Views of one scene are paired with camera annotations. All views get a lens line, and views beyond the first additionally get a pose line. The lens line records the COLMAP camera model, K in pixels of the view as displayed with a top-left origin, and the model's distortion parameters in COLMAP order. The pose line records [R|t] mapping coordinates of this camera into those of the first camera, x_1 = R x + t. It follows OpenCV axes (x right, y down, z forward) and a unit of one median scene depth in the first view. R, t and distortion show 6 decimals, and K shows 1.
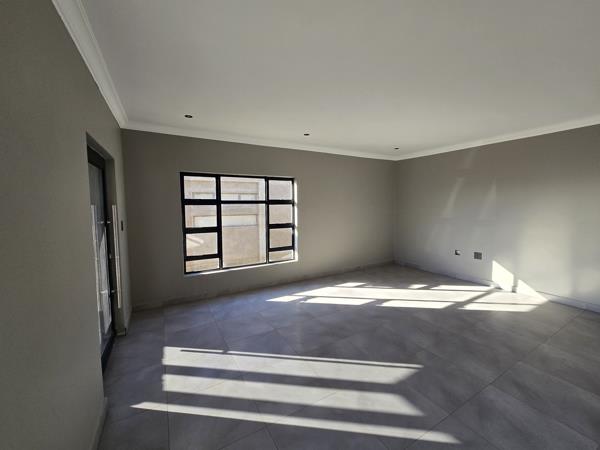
lens RADIAL K [[246.9, 0, 298.8], [0, 246.9, 220.5], [0, 0, 1]] dist [-0.004391, -0.000167]
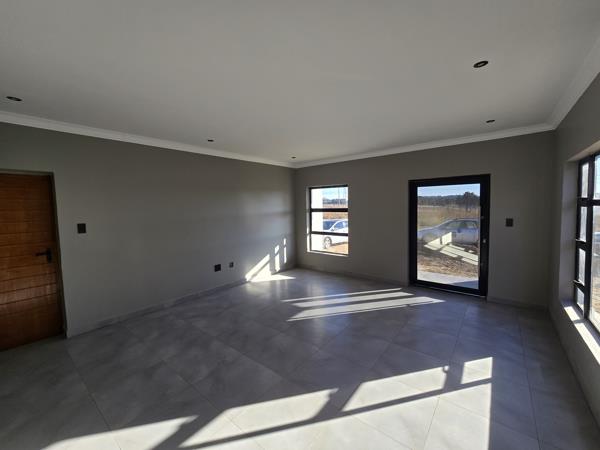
lens RADIAL K [[246.4, 0, 301.9], [0, 246.4, 217.8], [0, 0, 1]] dist [-0.003565, -0.000556]
pose [[-0.929868, 0.043560, -0.365305, 0.513563], [0.000622, 0.993150, 0.116843, -0.106260], [0.367892, 0.108421, -0.923526, 1.283273]]
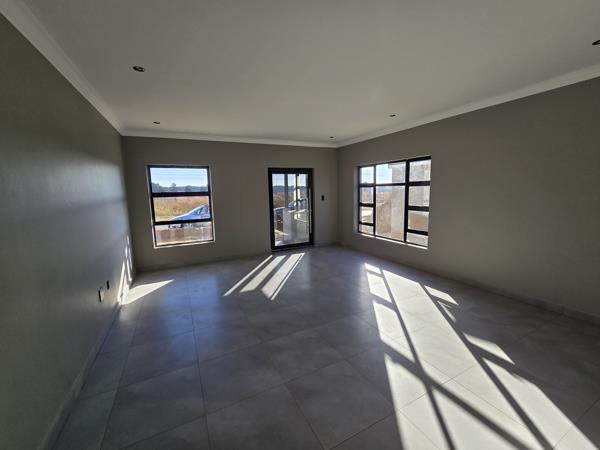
lens RADIAL K [[246.9, 0, 298.8], [0, 246.9, 220.5], [0, 0, 1]] dist [-0.004391, -0.000167]
pose [[-0.054787, 0.131735, -0.989770, 1.039878], [-0.045262, 0.989912, 0.134259, -0.045729], [0.997472, 0.052155, -0.048272, 0.664492]]
